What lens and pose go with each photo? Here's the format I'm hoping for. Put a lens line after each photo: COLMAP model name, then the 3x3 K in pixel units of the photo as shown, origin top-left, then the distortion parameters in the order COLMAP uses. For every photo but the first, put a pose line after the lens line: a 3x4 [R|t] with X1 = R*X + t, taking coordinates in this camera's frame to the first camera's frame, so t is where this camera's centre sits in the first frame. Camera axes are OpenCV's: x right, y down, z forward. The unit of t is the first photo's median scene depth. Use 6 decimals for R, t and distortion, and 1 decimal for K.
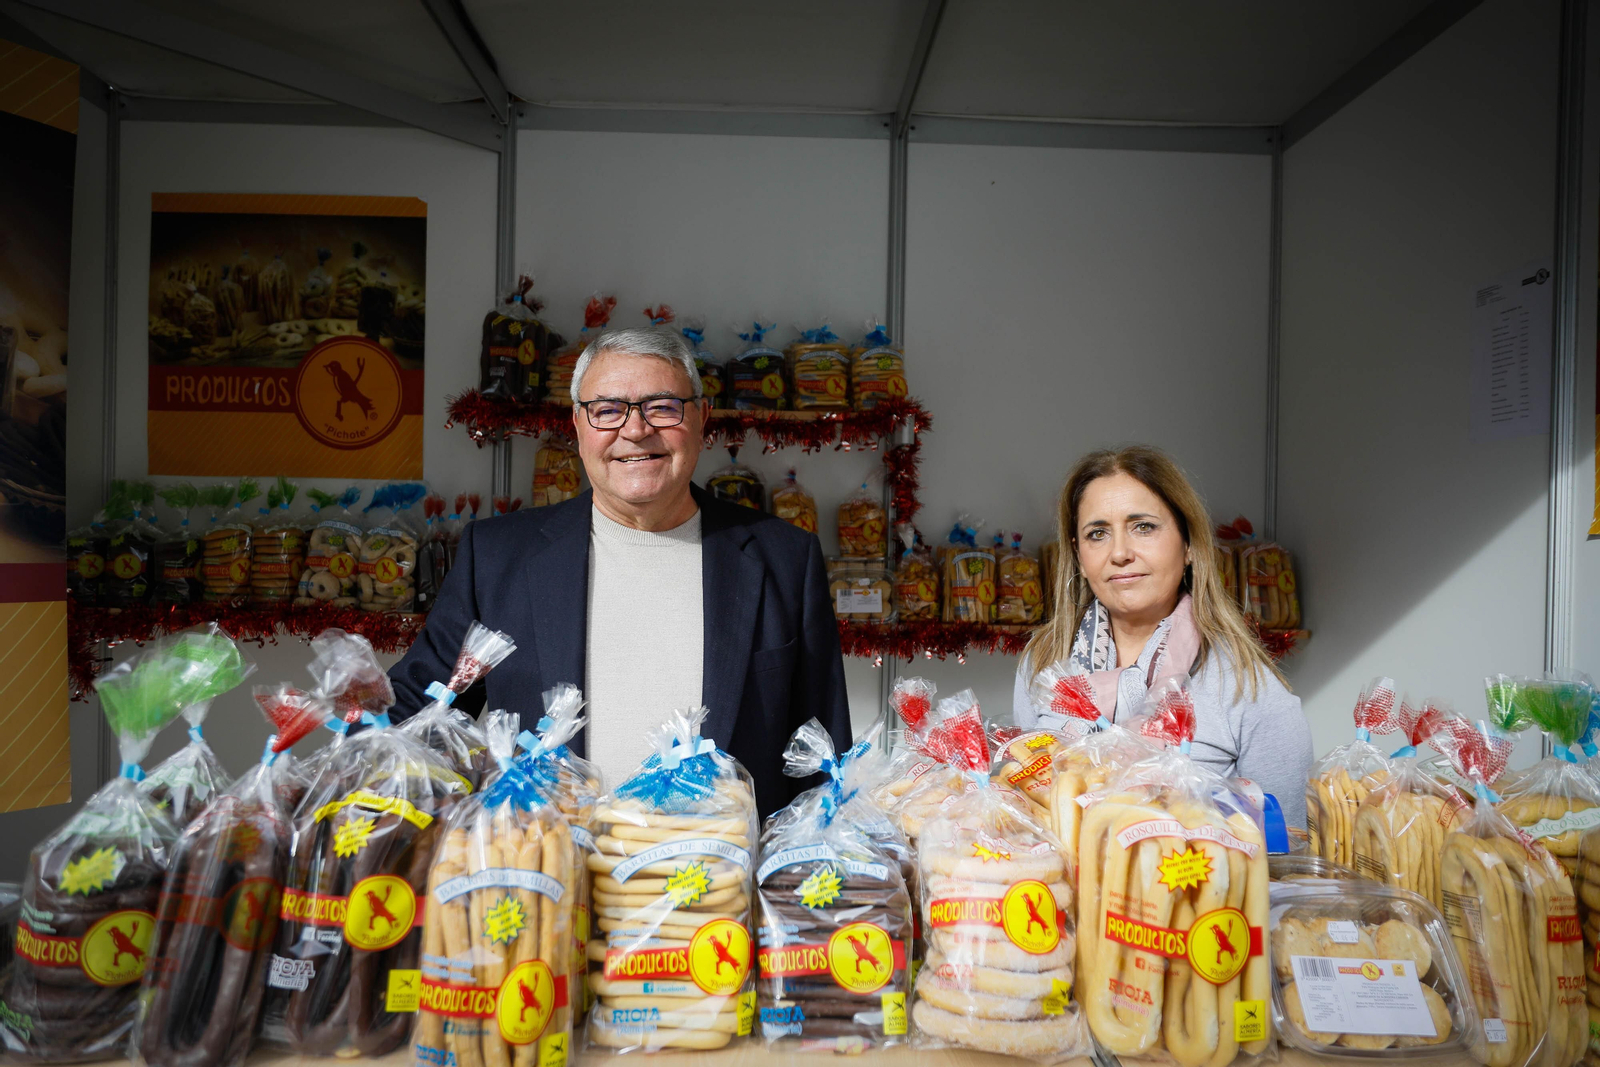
lens RADIAL K [[1105.6, 0, 799.7], [0, 1105.6, 529.0], [0, 0, 1]] dist [-0.022910, -0.005709]
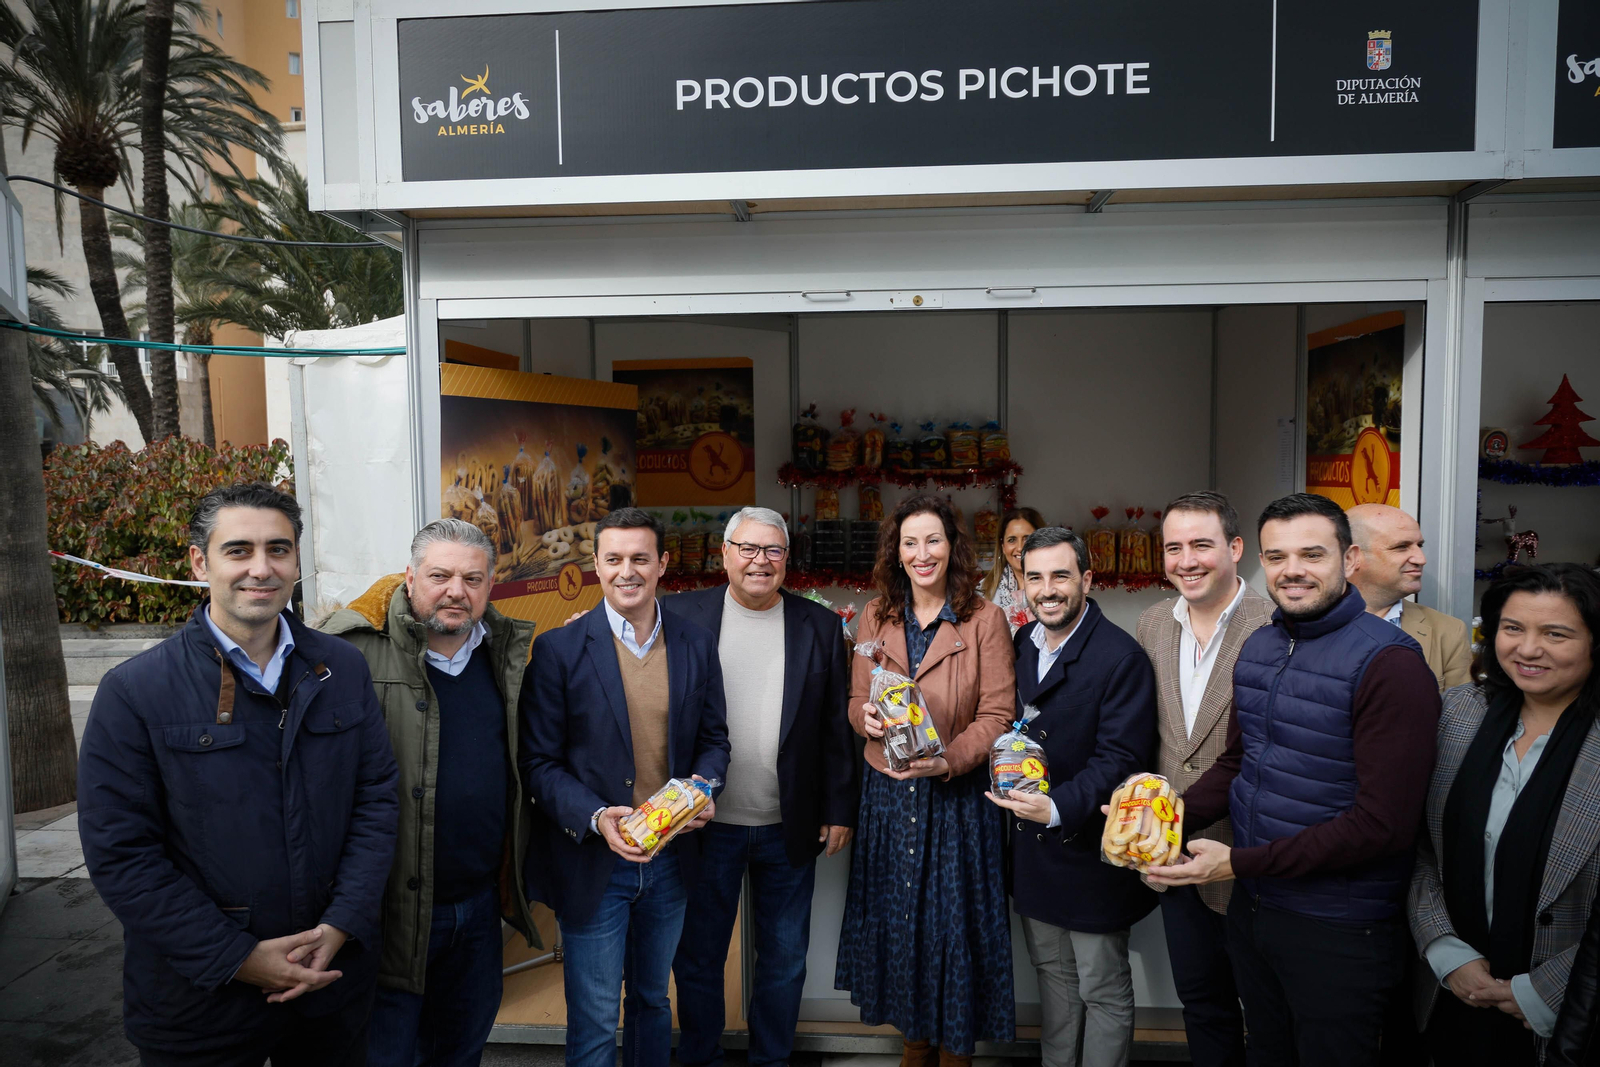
lens RADIAL K [[1105.6, 0, 790.6], [0, 1105.6, 531.2], [0, 0, 1]] dist [-0.022910, -0.005709]
pose [[0.994613, -0.023481, -0.100960, -0.087985], [0.029843, 0.997631, 0.061975, -0.118080], [0.099265, -0.064654, 0.992958, -0.920776]]
